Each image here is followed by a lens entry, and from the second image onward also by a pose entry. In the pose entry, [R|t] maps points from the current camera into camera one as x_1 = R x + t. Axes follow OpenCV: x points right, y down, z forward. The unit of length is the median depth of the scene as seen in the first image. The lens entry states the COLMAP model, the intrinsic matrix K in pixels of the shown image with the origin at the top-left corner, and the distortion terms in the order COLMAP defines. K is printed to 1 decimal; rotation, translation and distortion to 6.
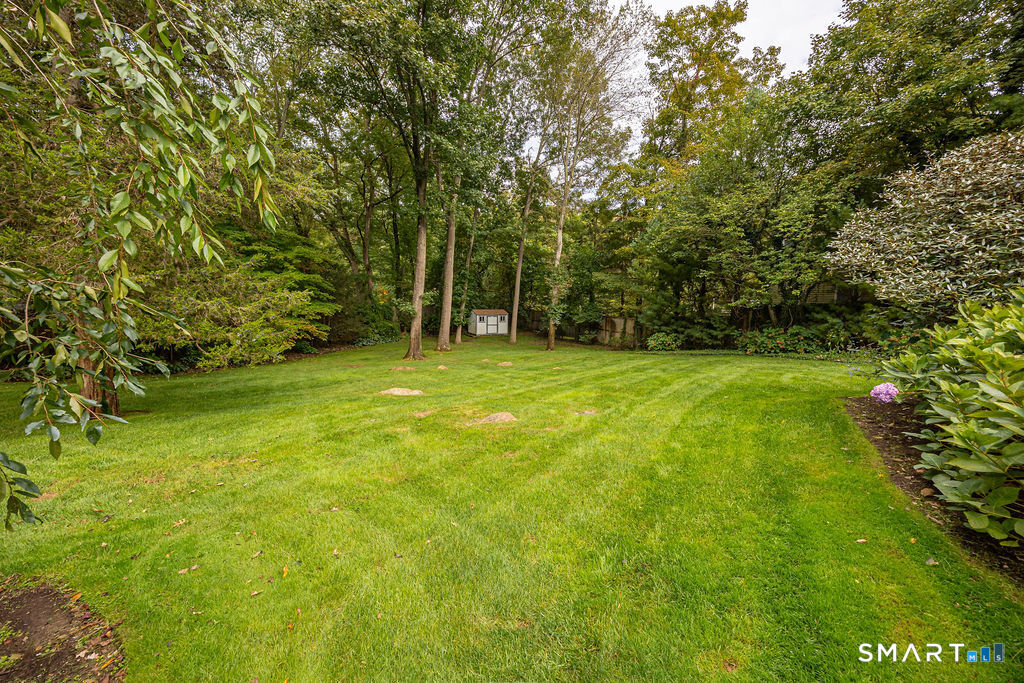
lens RADIAL K [[403.4, 0, 517.1], [0, 403.4, 339.0], [0, 0, 1]] dist [0.007701, -0.000779]
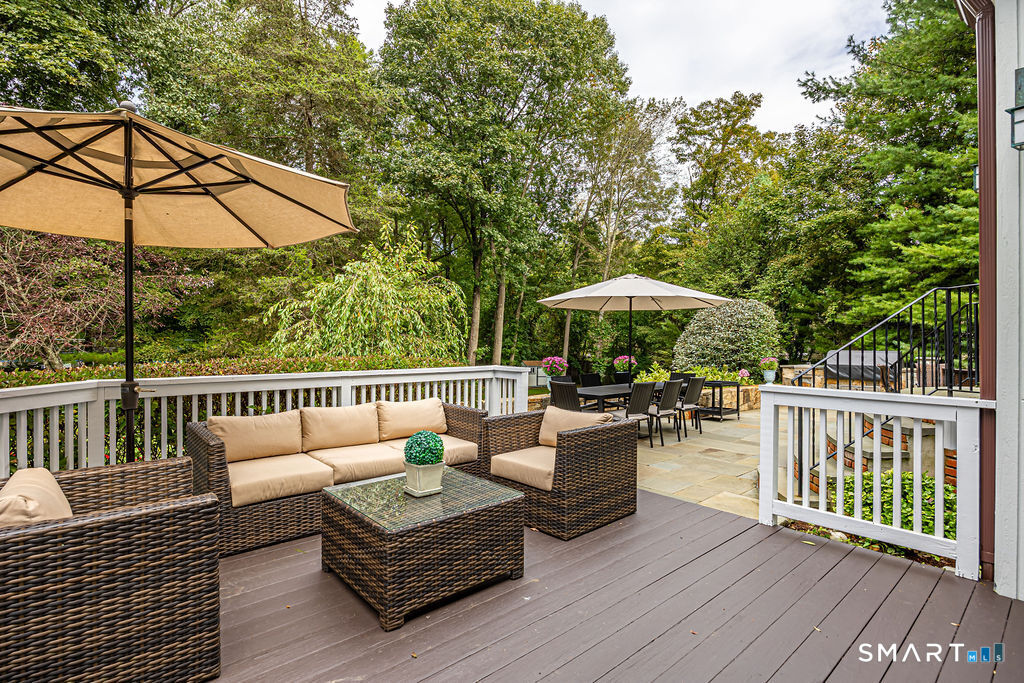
lens RADIAL K [[495.0, 0, 511.1], [0, 495.0, 341.2], [0, 0, 1]] dist [-0.000841, -0.000040]
pose [[0.989815, -0.004099, -0.142303, 0.041232], [-0.010861, 0.994498, -0.104193, 0.006203], [0.141947, 0.104677, 0.984324, -0.236410]]
